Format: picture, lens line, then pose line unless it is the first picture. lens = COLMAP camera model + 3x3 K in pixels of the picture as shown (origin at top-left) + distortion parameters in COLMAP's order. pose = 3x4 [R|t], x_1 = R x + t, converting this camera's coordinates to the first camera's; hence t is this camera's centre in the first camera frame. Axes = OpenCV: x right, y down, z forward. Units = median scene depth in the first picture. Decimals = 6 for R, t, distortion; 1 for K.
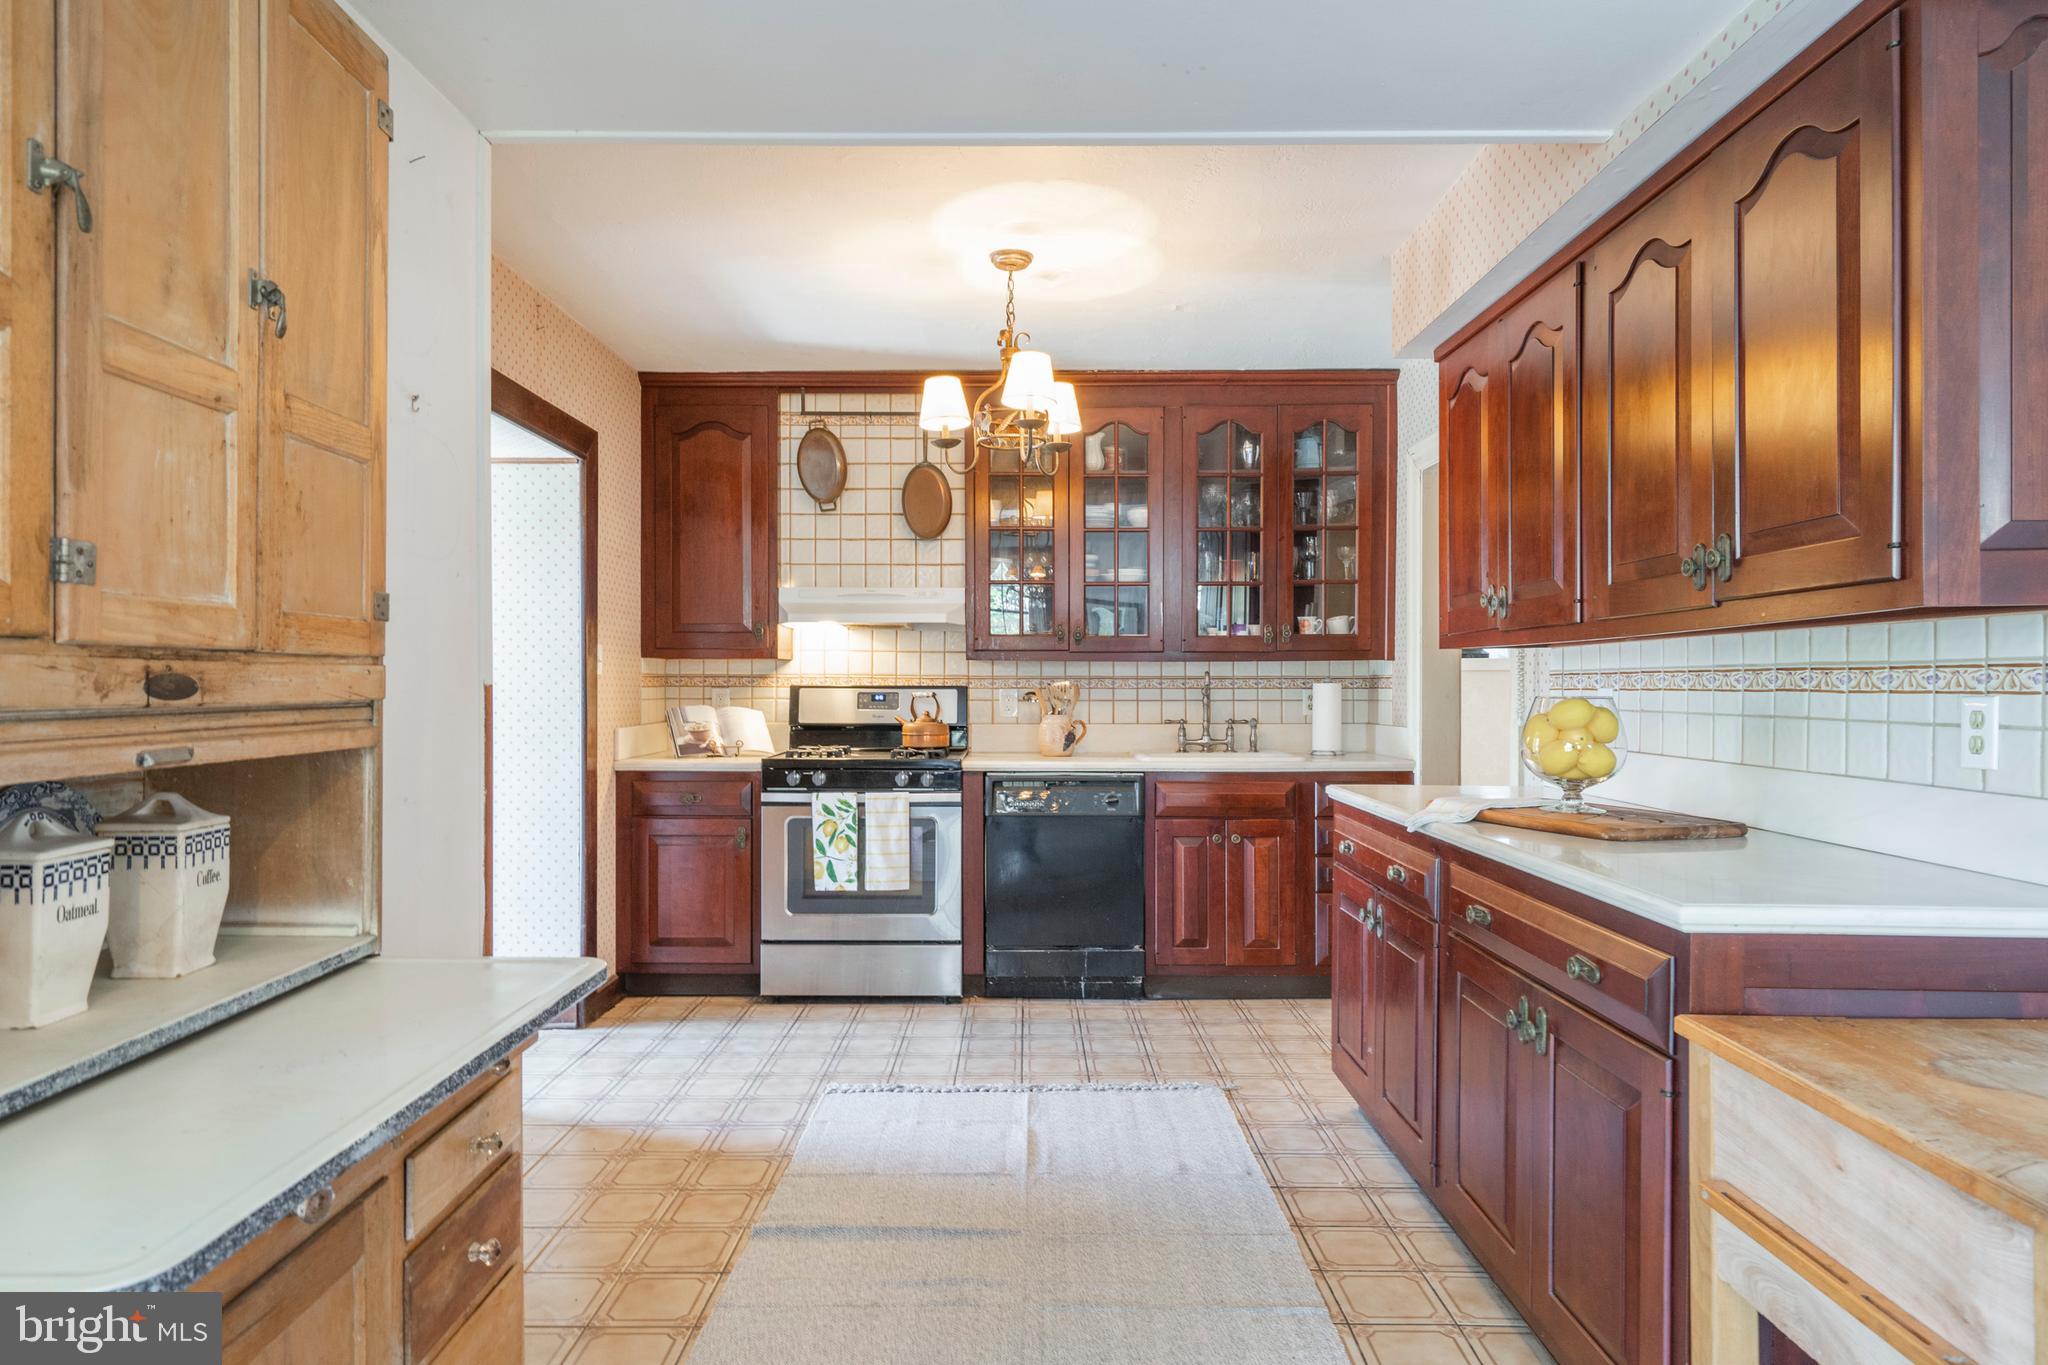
lens RADIAL K [[1220.5, 0, 1017.6], [0, 1220.5, 679.0], [0, 0, 1]] dist [-0.002415, -0.000128]
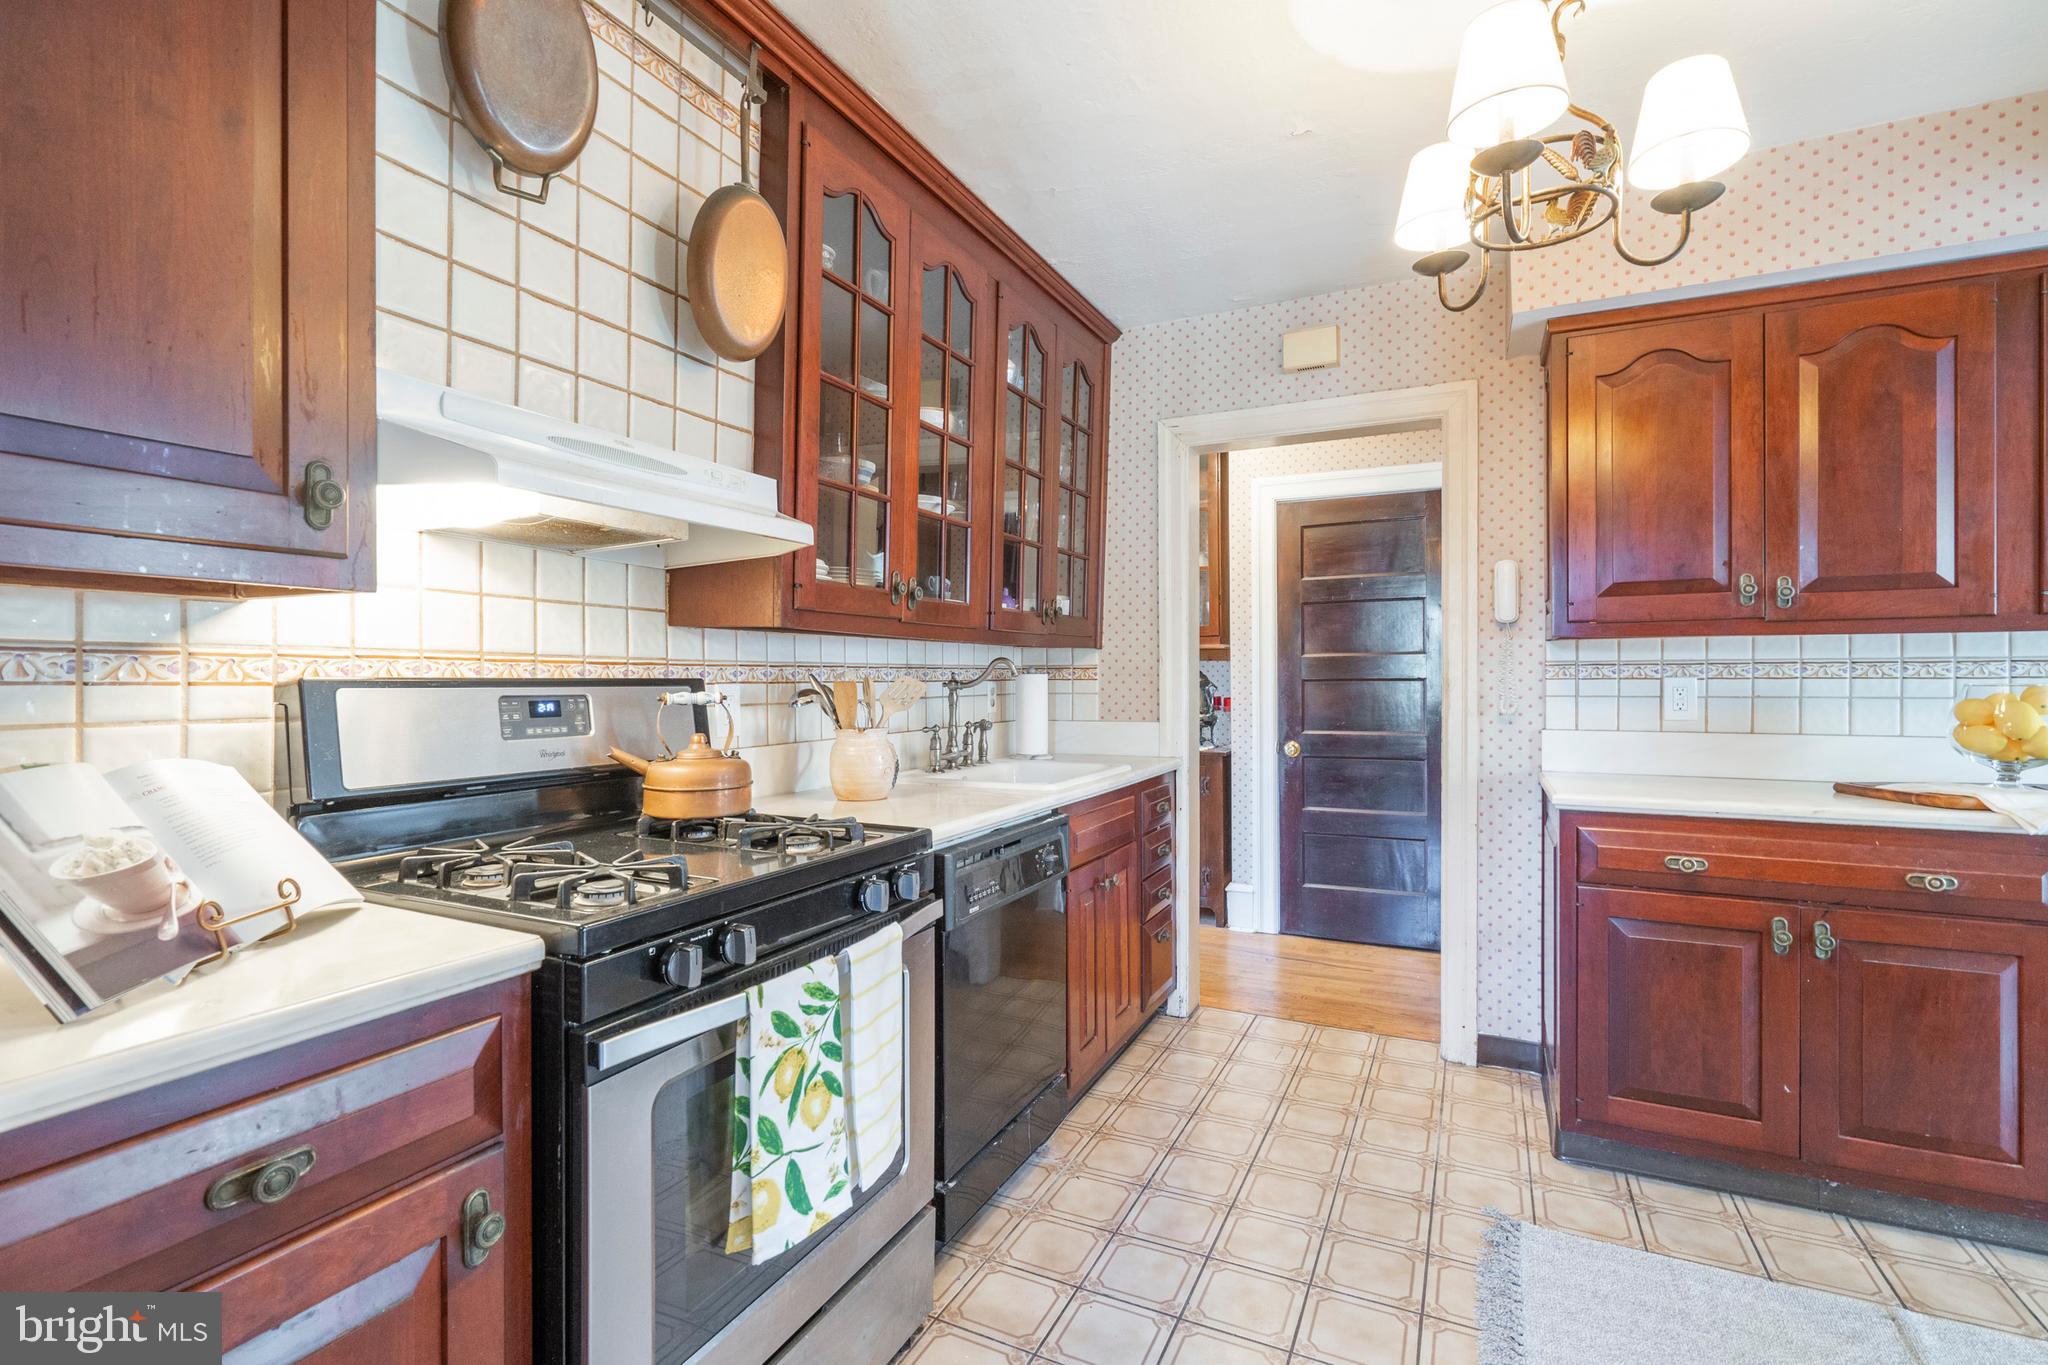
lens RADIAL K [[931.5, 0, 1024.0], [0, 931.5, 681.3], [0, 0, 1]] dist [-0.010422, -0.000029]
pose [[0.438236, -0.006034, 0.898840, -0.369809], [-0.001300, 0.999972, 0.007346, 0.004213], [-0.898859, -0.004388, 0.438216, 0.816852]]
